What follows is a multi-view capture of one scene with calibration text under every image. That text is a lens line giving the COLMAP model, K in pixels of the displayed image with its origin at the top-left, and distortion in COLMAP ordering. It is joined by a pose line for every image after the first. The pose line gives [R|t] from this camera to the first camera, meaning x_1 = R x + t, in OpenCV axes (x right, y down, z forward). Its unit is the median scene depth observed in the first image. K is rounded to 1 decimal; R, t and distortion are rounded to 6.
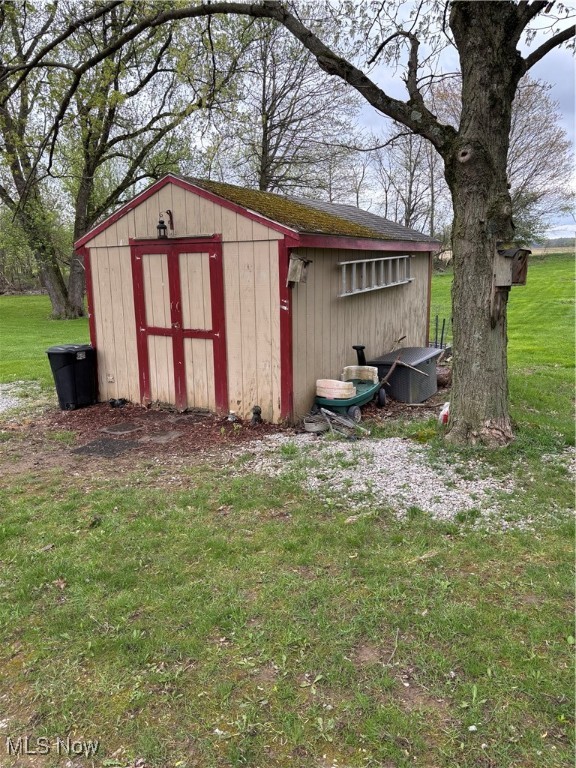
lens RADIAL K [[584.2, 0, 284.0], [0, 584.2, 380.7], [0, 0, 1]] dist [0.070513, -0.049509]
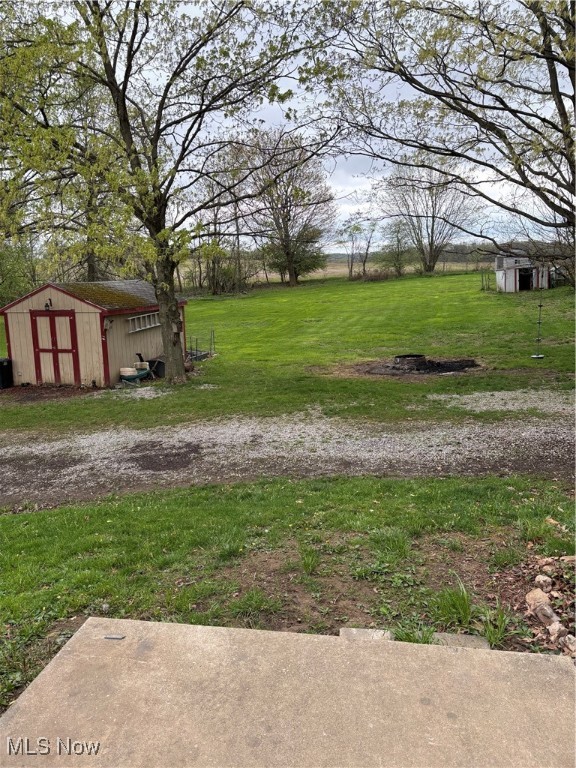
lens RADIAL K [[584.2, 0, 284.0], [0, 584.2, 380.7], [0, 0, 1]] dist [0.070513, -0.049509]
pose [[0.963549, -0.050491, 0.262723, 0.067552], [0.055197, 0.998420, -0.010559, 0.108596], [-0.261775, 0.024675, 0.964813, -1.450371]]
